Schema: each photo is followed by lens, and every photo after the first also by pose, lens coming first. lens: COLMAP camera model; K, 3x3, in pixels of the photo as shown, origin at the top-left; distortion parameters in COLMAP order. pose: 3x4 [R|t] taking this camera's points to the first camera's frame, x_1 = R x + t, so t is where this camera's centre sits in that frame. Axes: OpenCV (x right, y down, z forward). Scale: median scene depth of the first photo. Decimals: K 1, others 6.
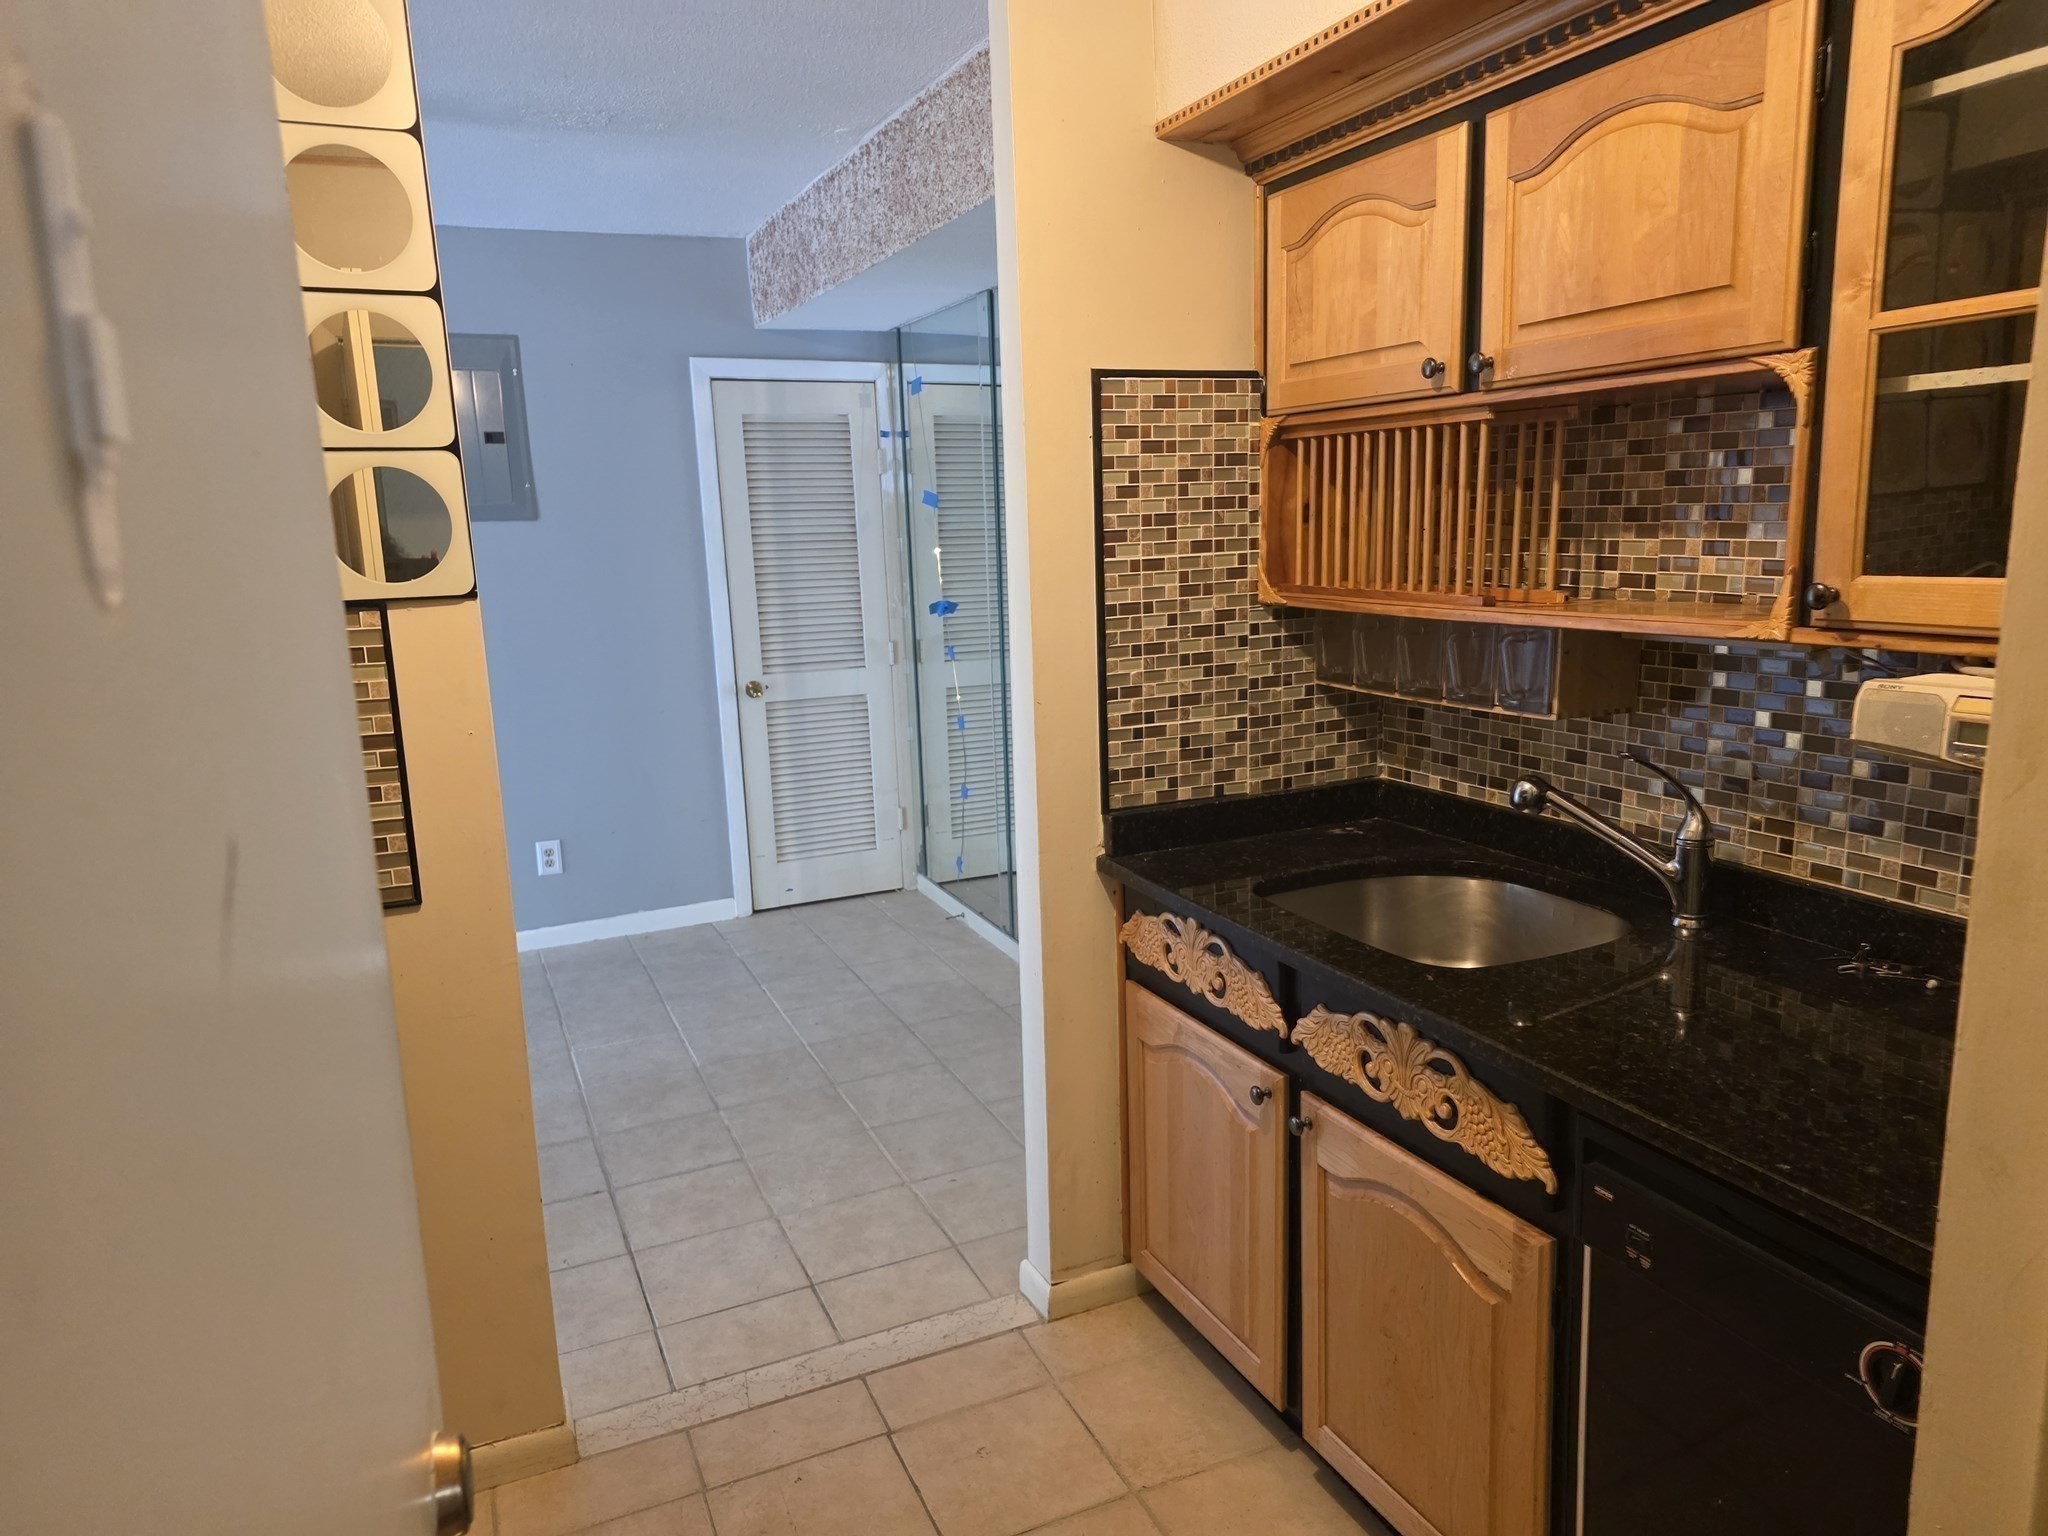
lens RADIAL K [[1387.9, 0, 1004.5], [0, 1387.9, 768.1], [0, 0, 1]] dist [0.068149, -0.053745]
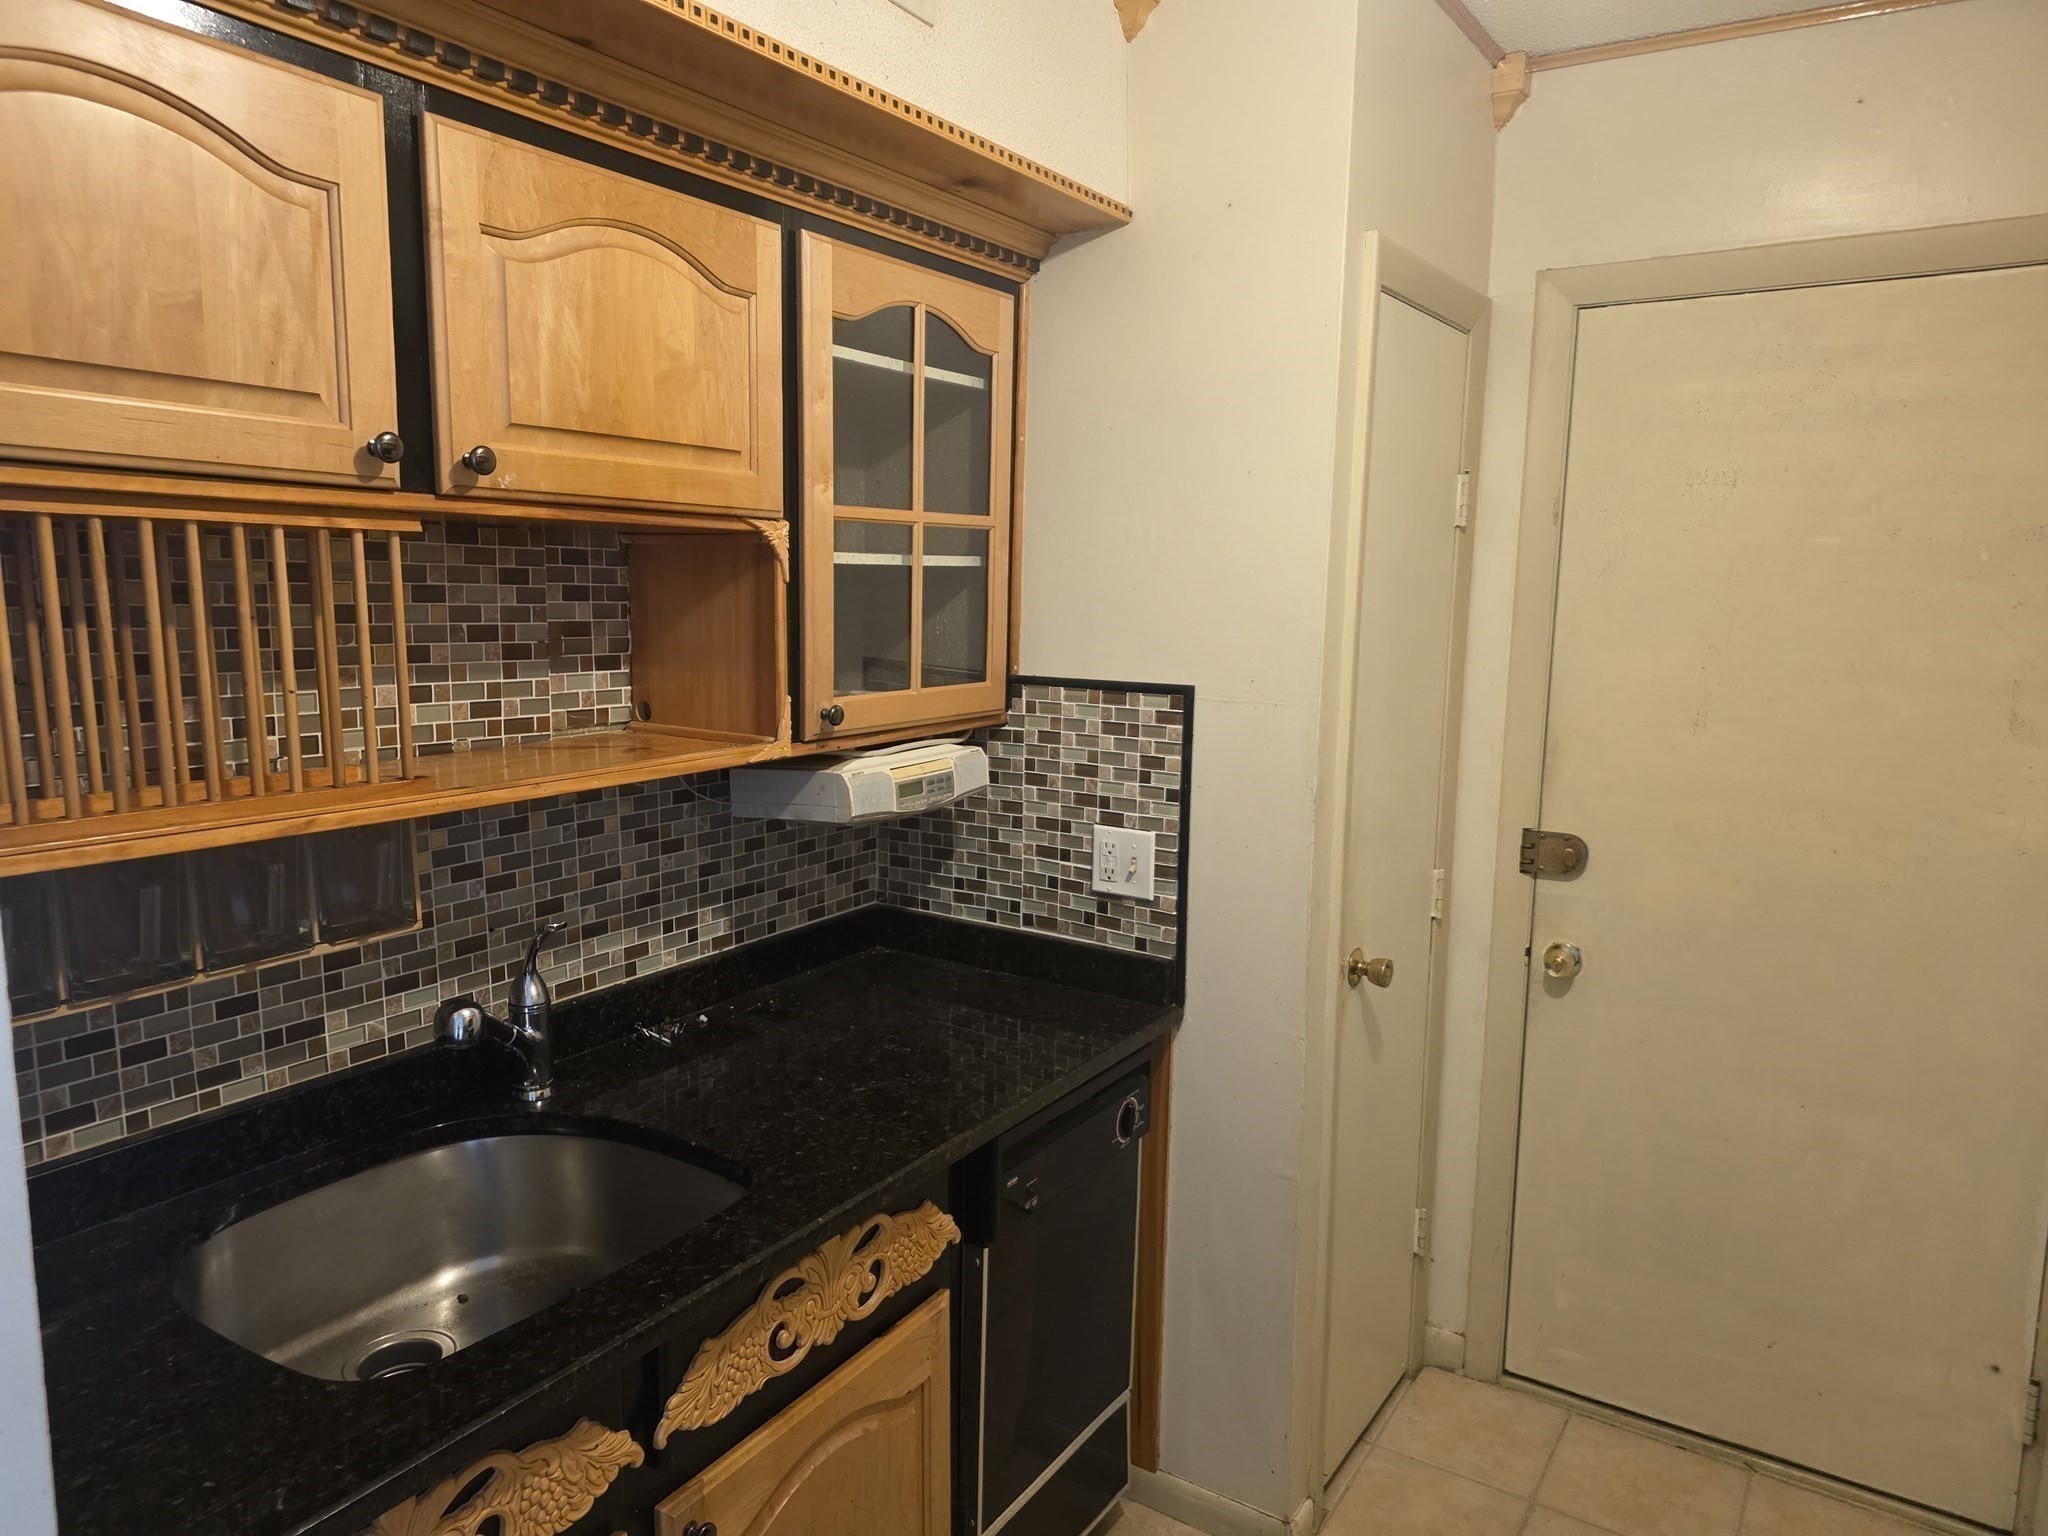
lens RADIAL K [[1260.2, 0, 1024.0], [0, 1260.2, 768.0], [0, 0, 1]] dist [0.057828, -0.037318]
pose [[-0.527920, -0.090007, 0.844511, -0.427642], [0.166344, 0.964151, 0.206743, -0.245965], [-0.832845, 0.249623, -0.494022, 1.244032]]
